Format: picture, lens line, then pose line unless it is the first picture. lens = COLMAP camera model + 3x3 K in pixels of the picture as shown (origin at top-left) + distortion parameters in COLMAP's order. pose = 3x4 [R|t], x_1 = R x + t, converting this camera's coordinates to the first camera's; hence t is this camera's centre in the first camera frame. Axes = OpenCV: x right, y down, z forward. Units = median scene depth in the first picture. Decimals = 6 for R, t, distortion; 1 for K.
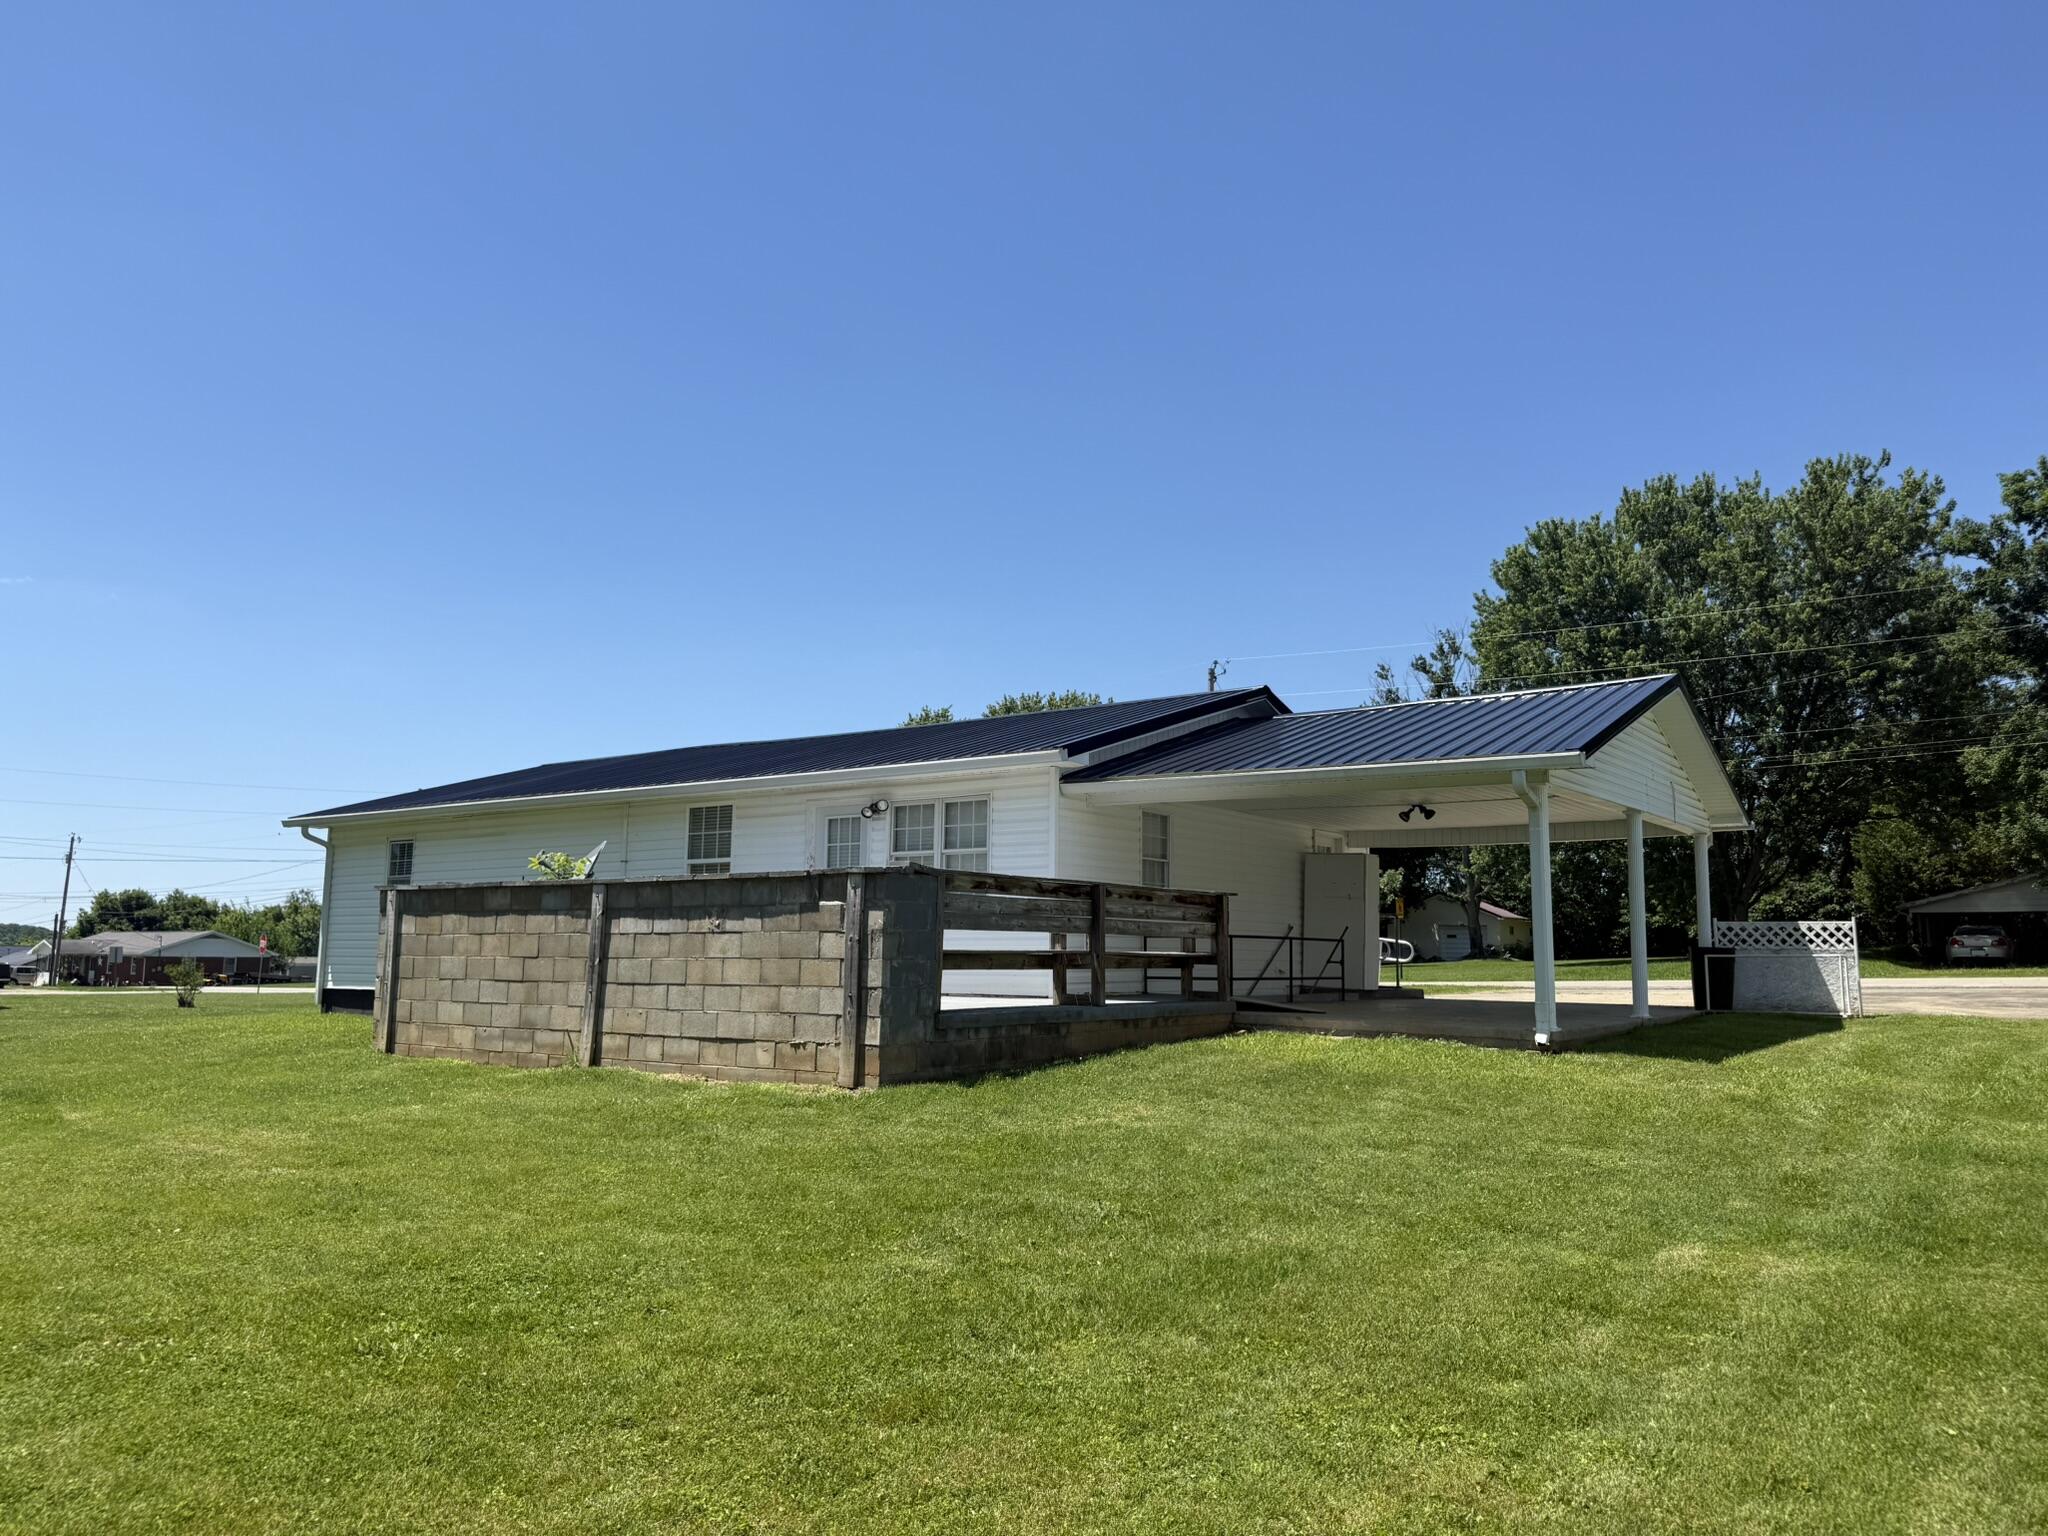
lens RADIAL K [[1447.9, 0, 1024.0], [0, 1447.9, 768.0], [0, 0, 1]] dist [0.119552, -0.259174]
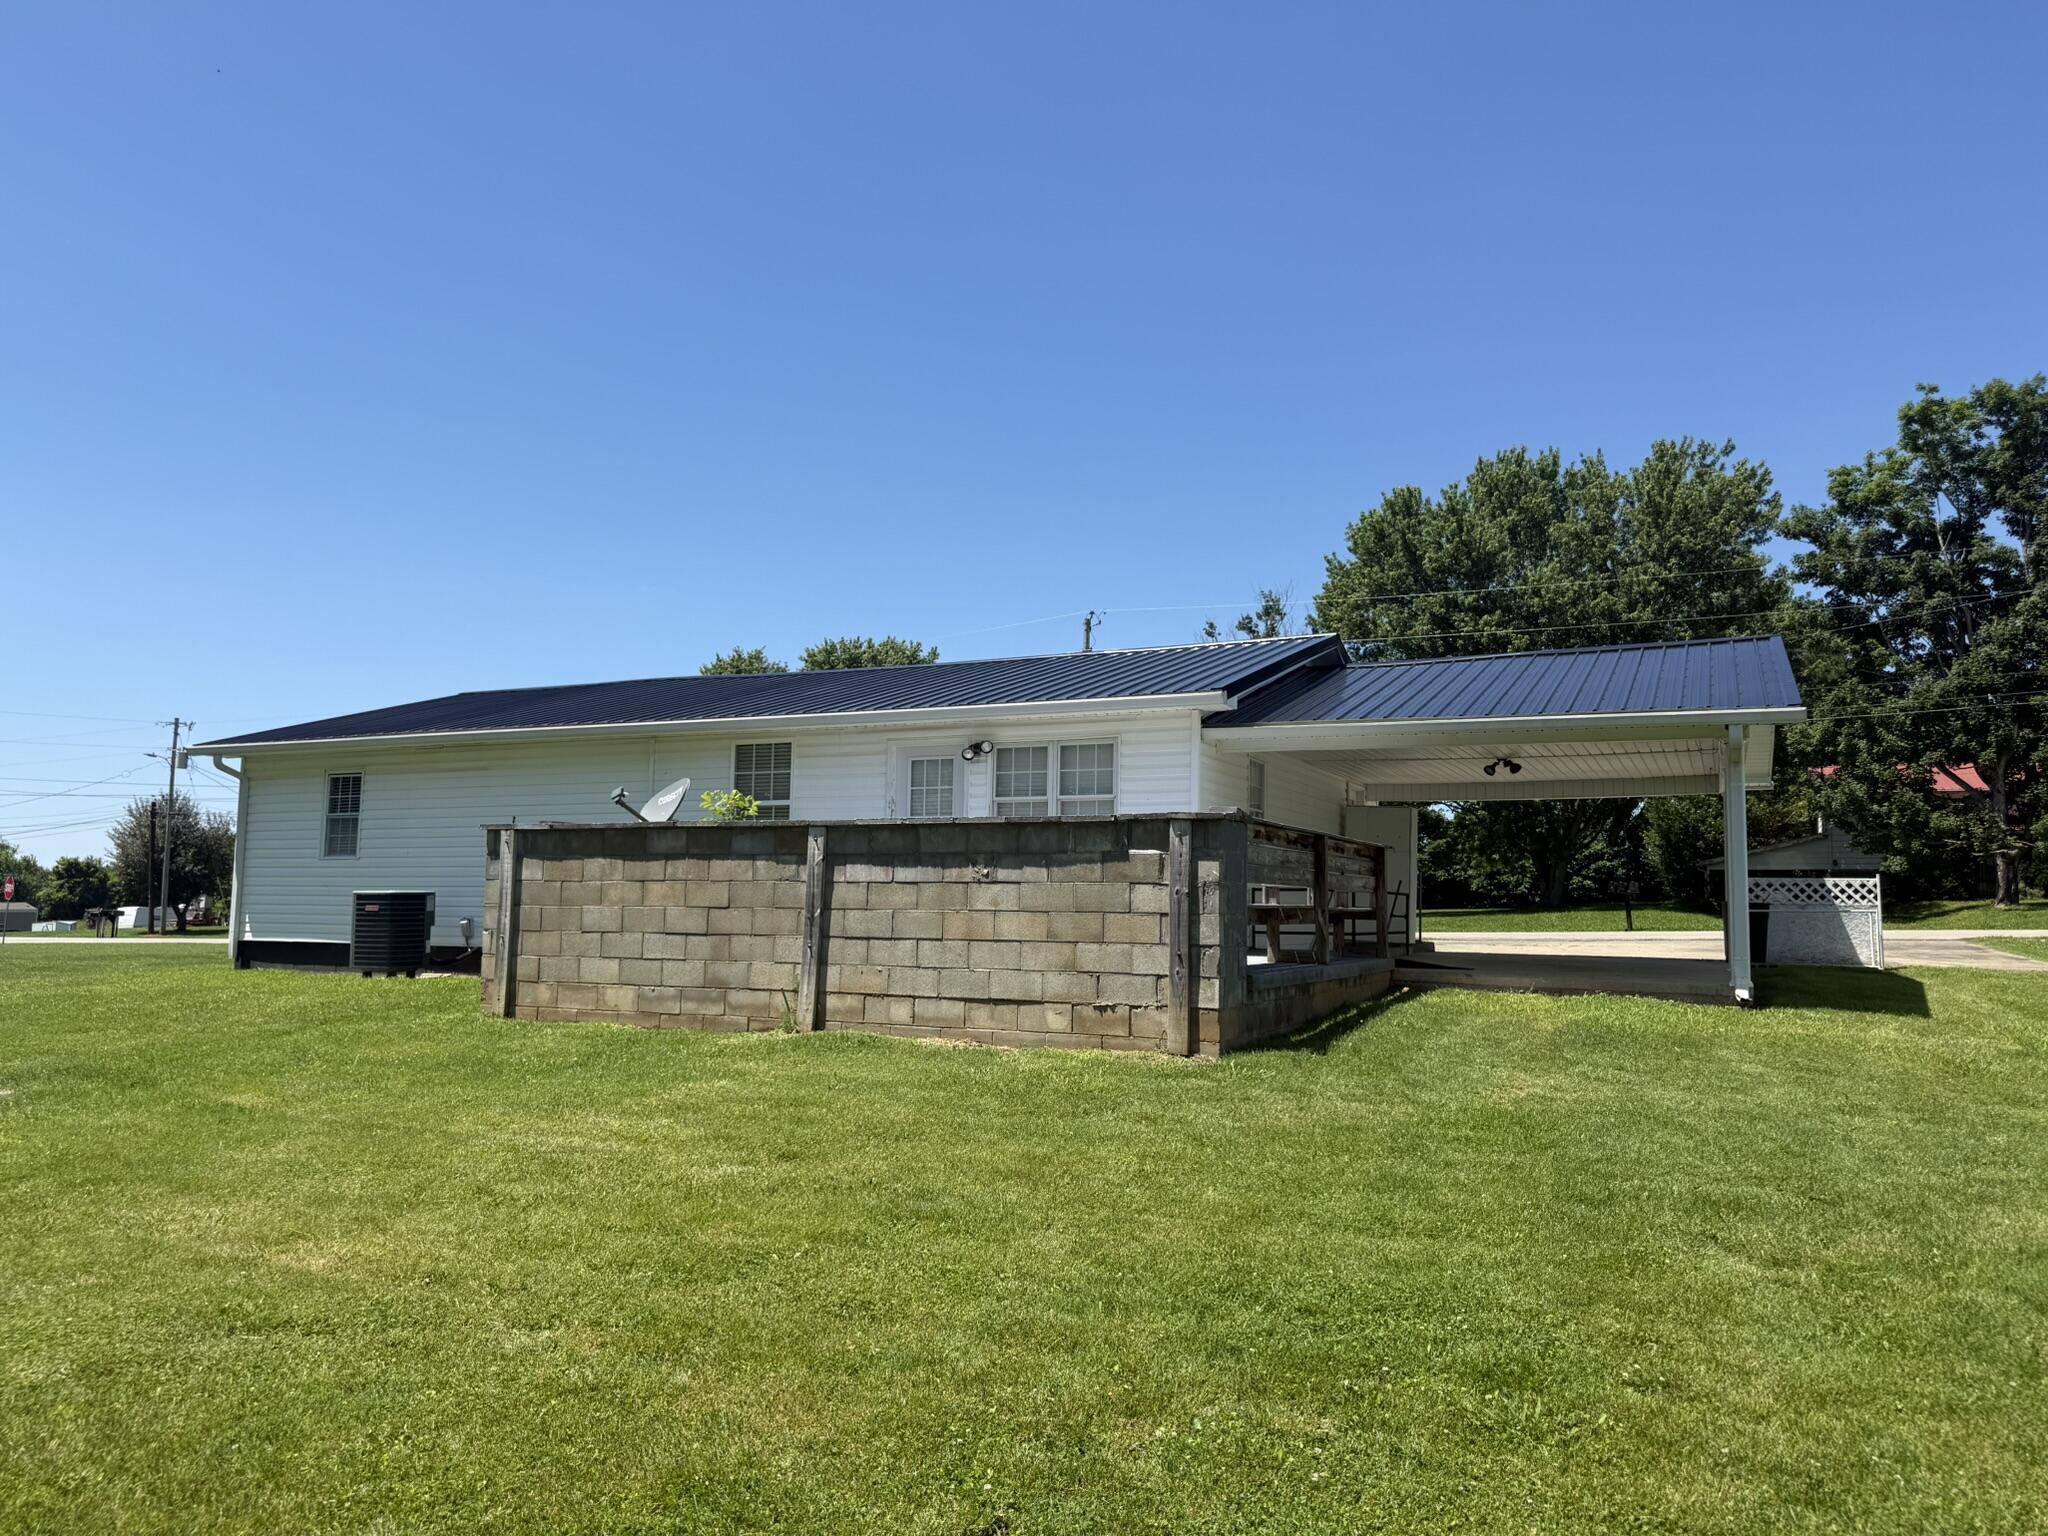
lens RADIAL K [[1426.6, 0, 973.7], [0, 1426.6, 770.6], [0, 0, 1]] dist [0.155733, -0.302740]
pose [[0.984515, 0.020848, 0.174058, -0.312950], [-0.027139, 0.999059, 0.033843, 0.012028], [-0.173188, -0.038043, 0.984154, 0.113649]]
